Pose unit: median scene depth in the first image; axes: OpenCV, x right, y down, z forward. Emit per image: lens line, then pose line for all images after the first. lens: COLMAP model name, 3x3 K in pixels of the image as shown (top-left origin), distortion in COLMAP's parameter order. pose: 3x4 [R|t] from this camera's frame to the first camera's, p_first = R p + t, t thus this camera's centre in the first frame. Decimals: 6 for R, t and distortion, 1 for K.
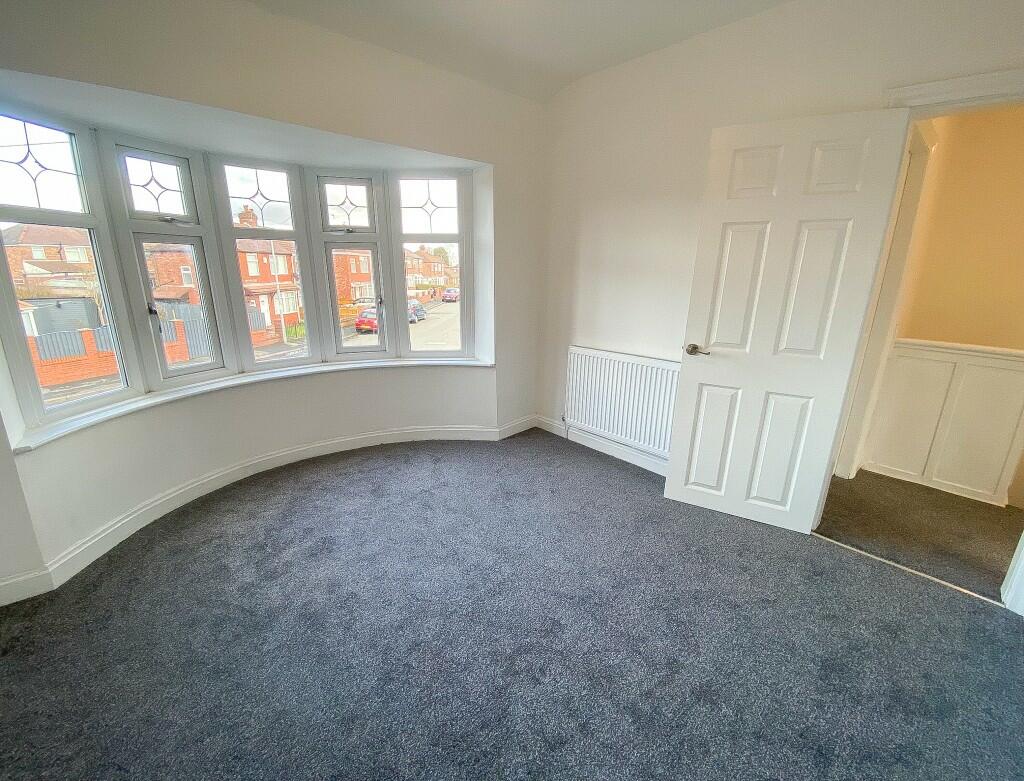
lens RADIAL K [[411.1, 0, 509.5], [0, 411.1, 393.9], [0, 0, 1]] dist [0.020040, -0.019442]
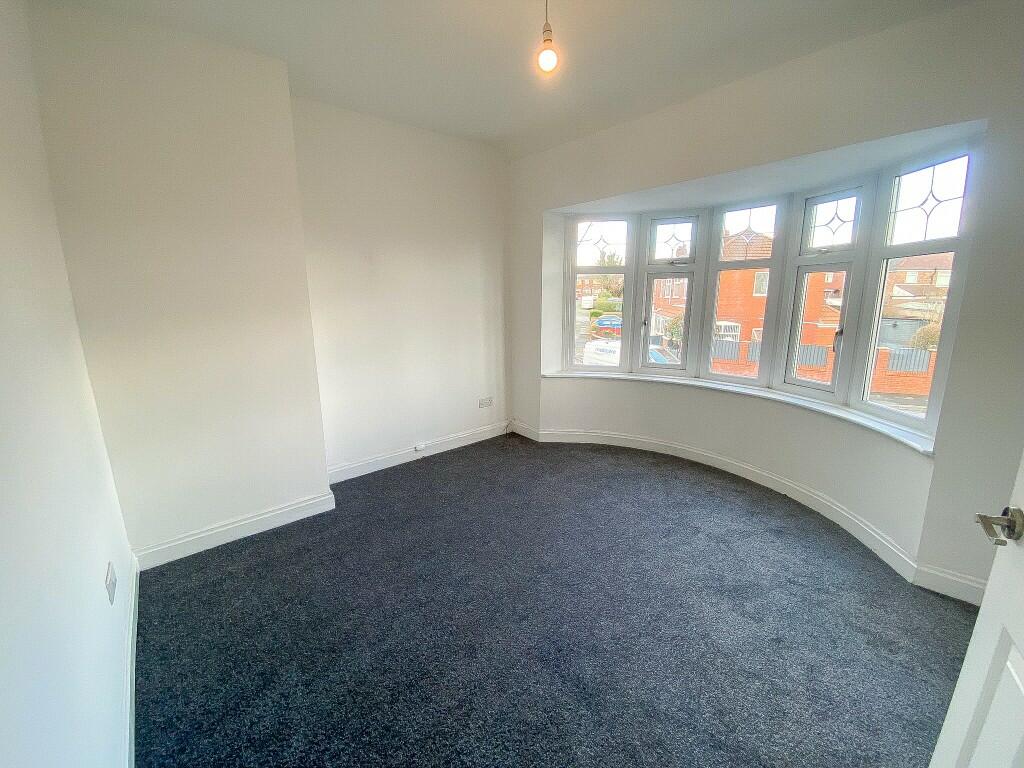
lens RADIAL K [[415.5, 0, 511.0], [0, 415.5, 383.7], [0, 0, 1]] dist [0.035259, -0.029262]
pose [[-0.041457, 0.198393, -0.979245, 0.582210], [-0.276703, 0.939474, 0.202050, -0.126220], [0.960061, 0.279337, 0.015948, 0.428019]]
